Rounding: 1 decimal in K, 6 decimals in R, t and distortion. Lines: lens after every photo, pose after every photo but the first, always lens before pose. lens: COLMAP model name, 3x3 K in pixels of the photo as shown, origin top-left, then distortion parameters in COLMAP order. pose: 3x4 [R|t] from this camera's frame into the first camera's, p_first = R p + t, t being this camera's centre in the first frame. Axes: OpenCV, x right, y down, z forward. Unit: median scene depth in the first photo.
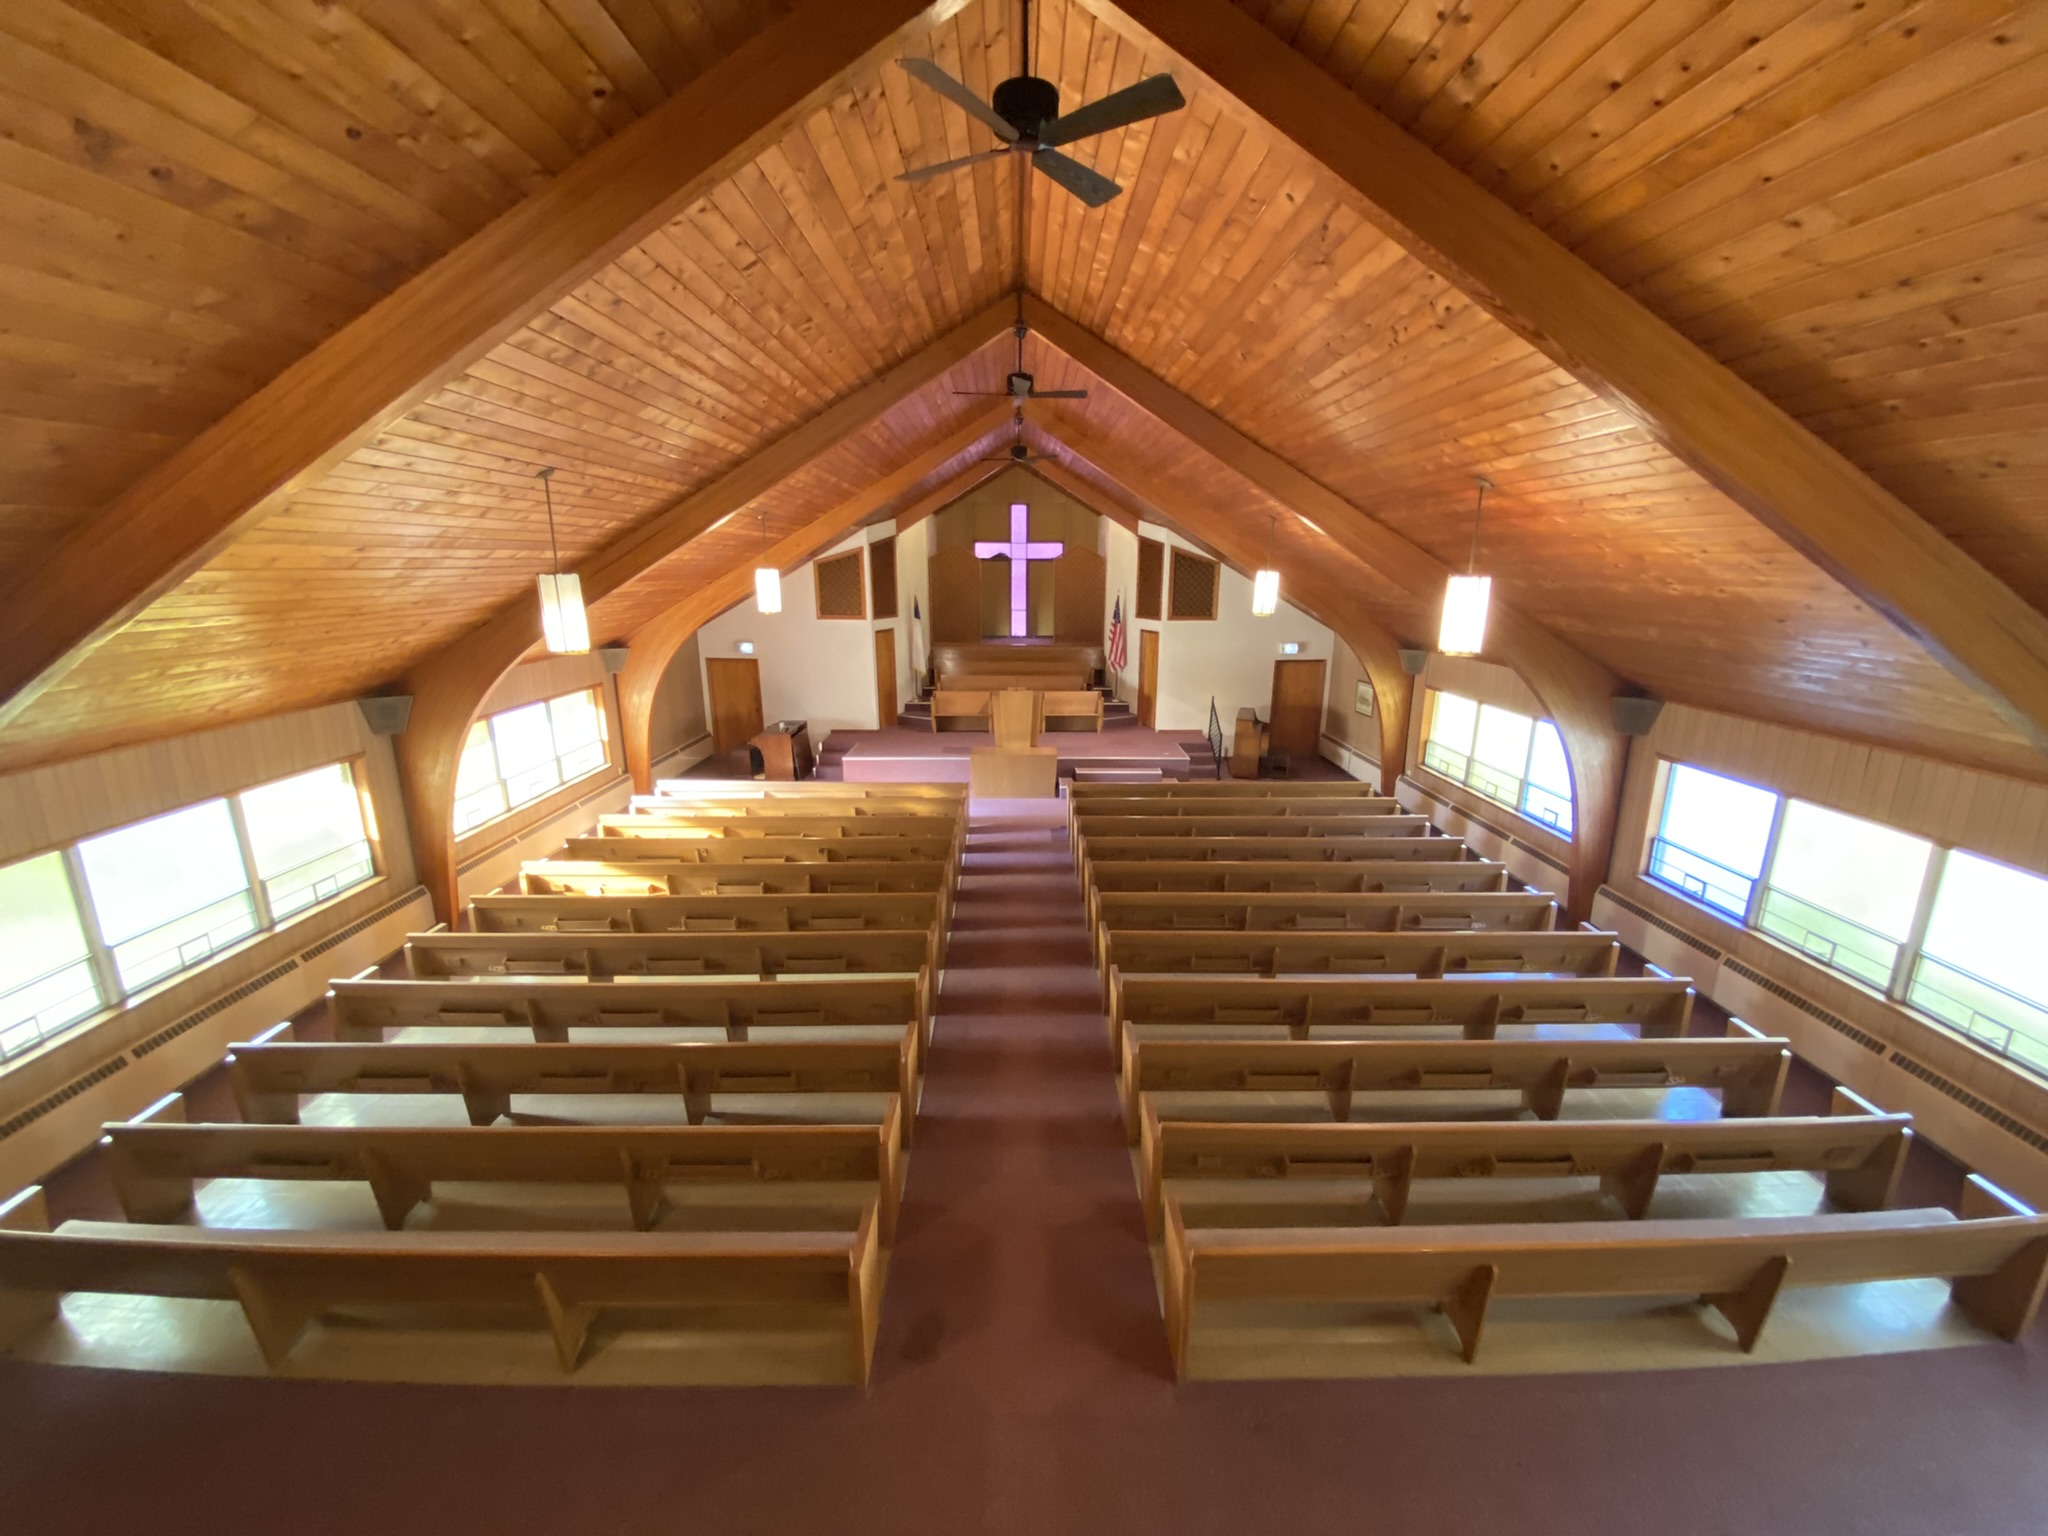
lens RADIAL K [[823.1, 0, 1035.3], [0, 823.1, 772.5], [0, 0, 1]] dist [0.042509, -0.034012]
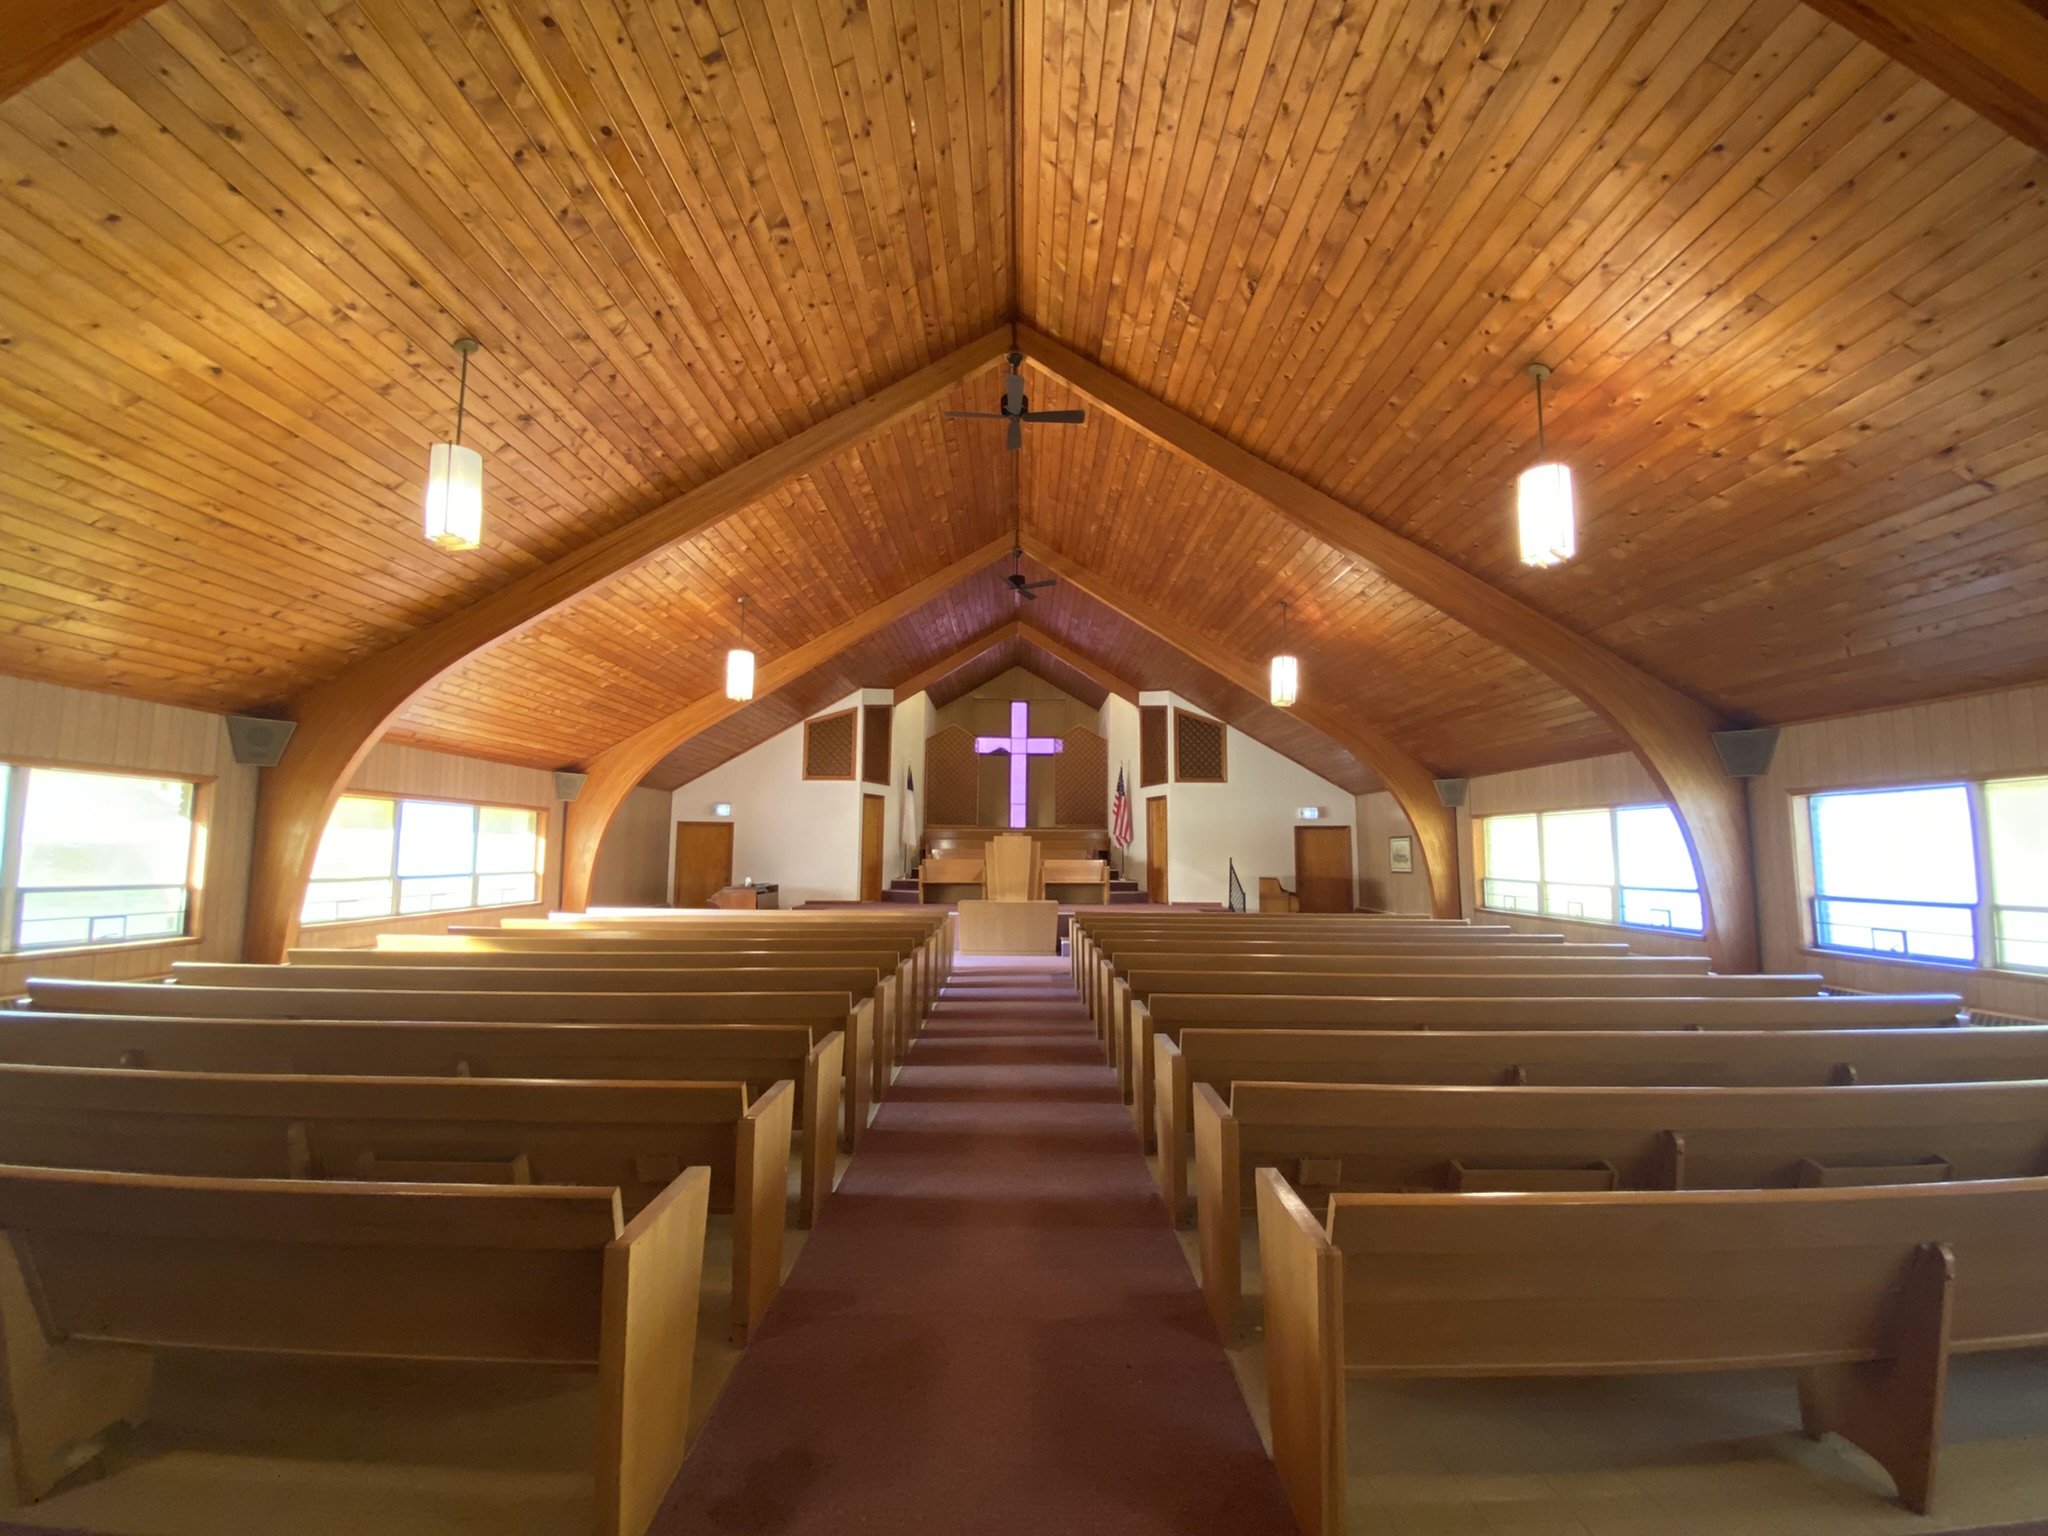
lens RADIAL K [[823.1, 0, 1035.3], [0, 823.1, 772.5], [0, 0, 1]] dist [0.042509, -0.034012]
pose [[0.999991, 0.001315, -0.004098, 0.005002], [-0.002620, 0.941401, -0.337279, 0.124937], [0.003414, 0.337287, 0.941396, 0.115021]]
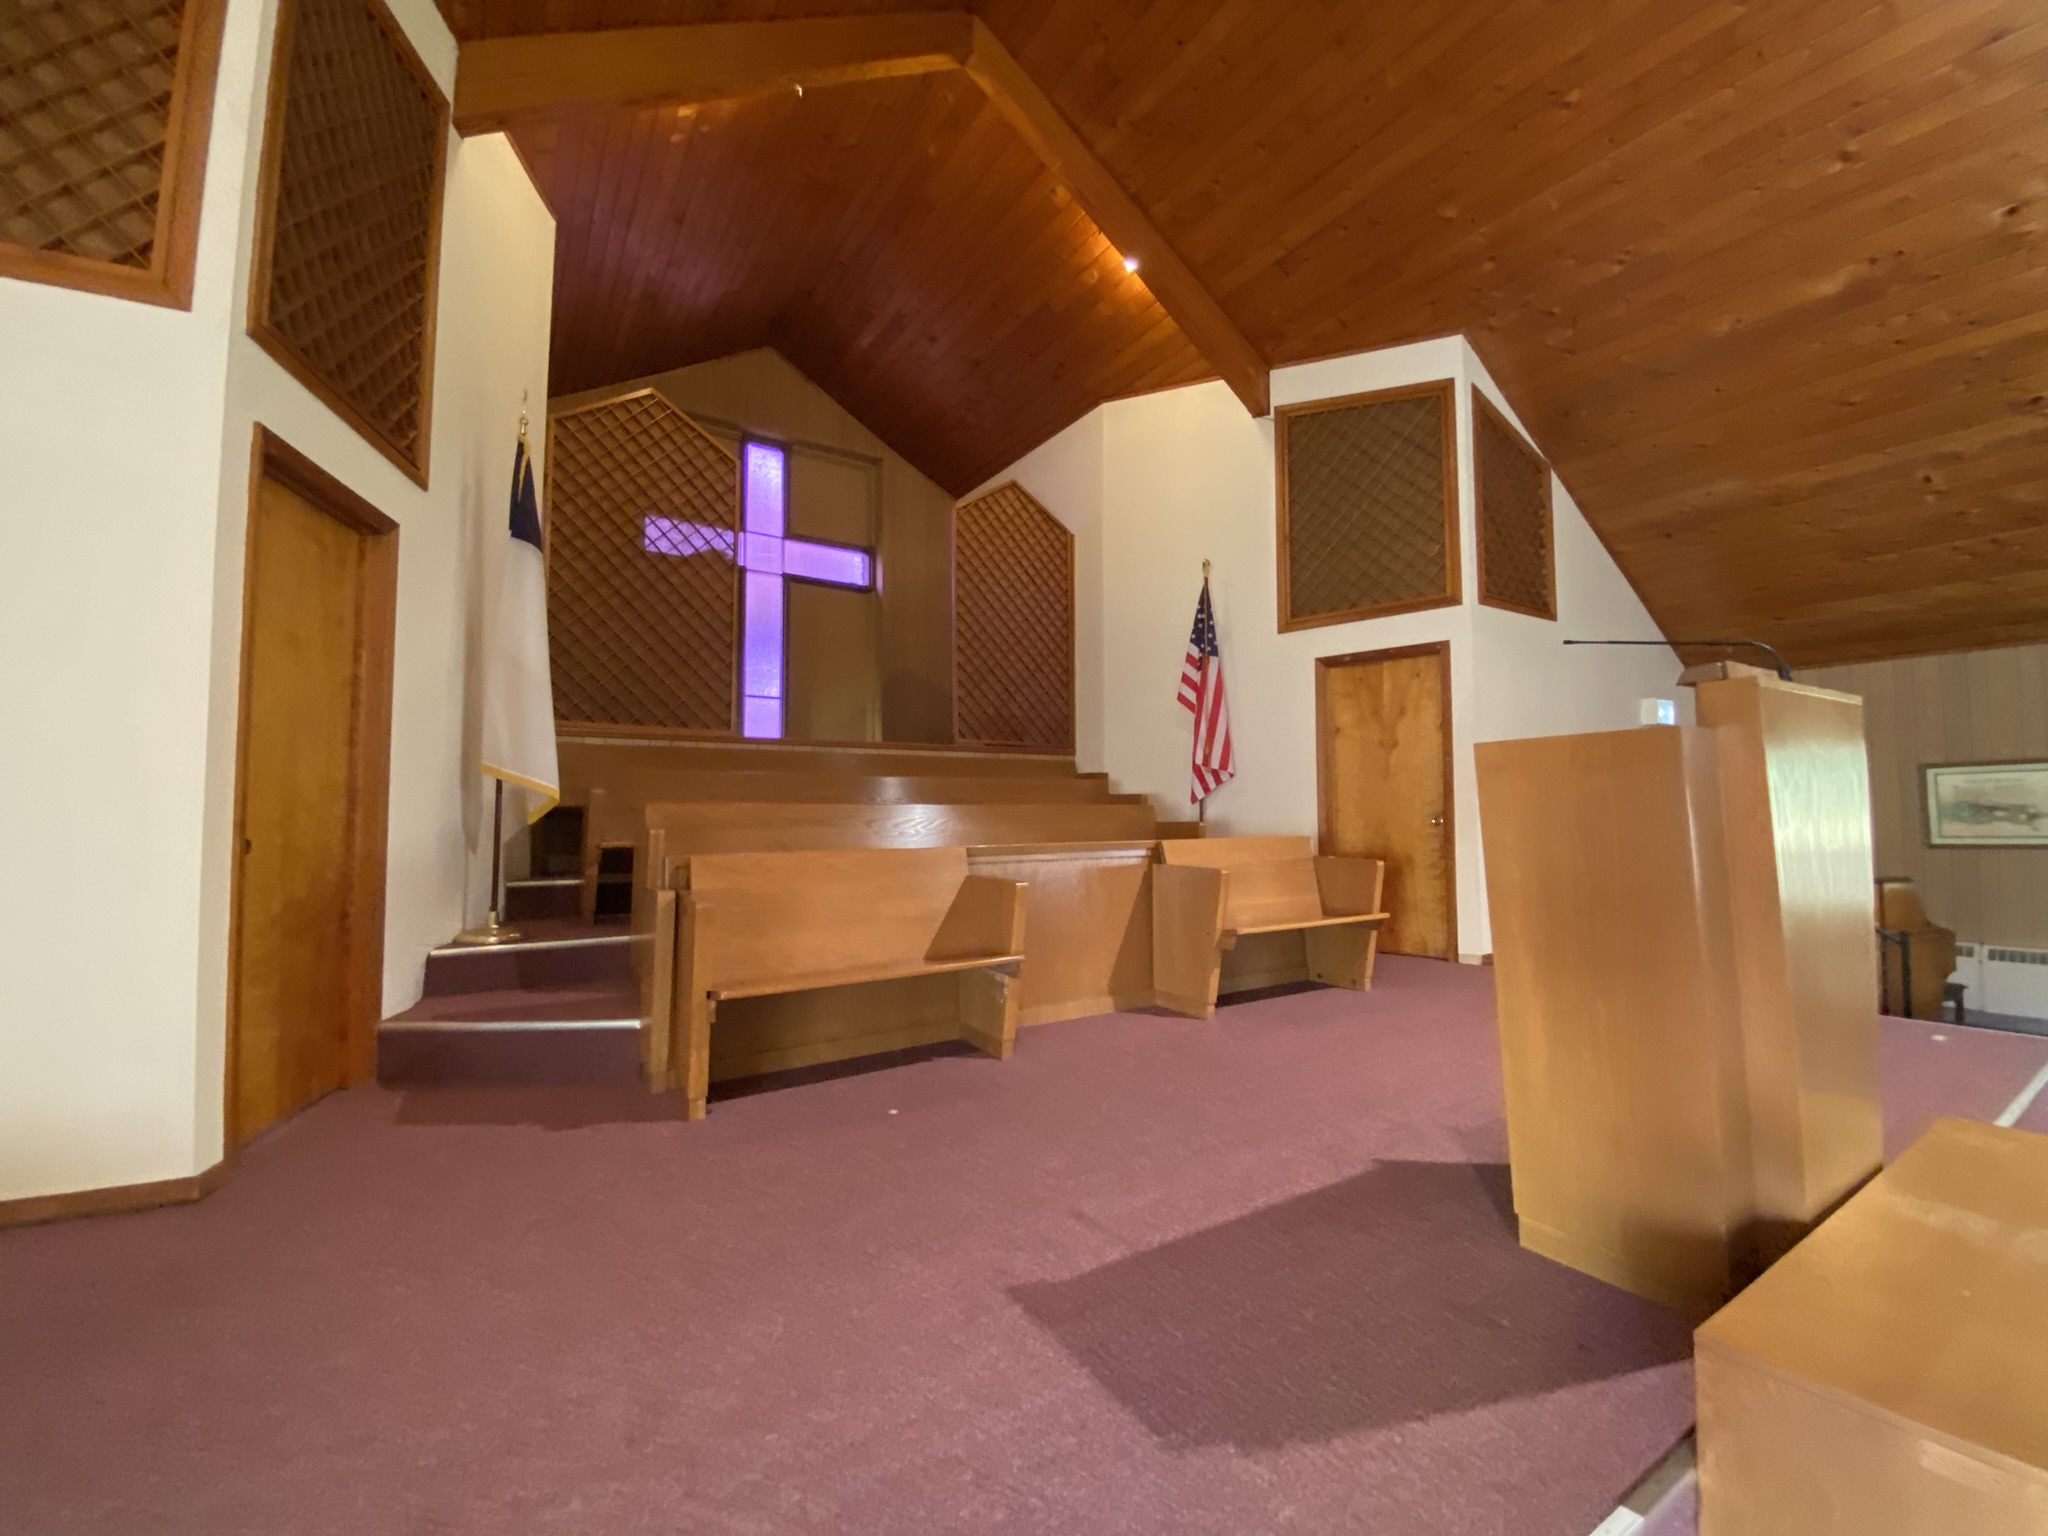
lens RADIAL K [[835.3, 0, 1038.1], [0, 835.3, 765.1], [0, 0, 1]] dist [0.022199, -0.017162]
pose [[0.850145, 0.020417, 0.526153, -0.159407], [0.140192, 0.954403, -0.263554, -0.063233], [-0.507543, 0.297822, 0.808519, 0.859483]]
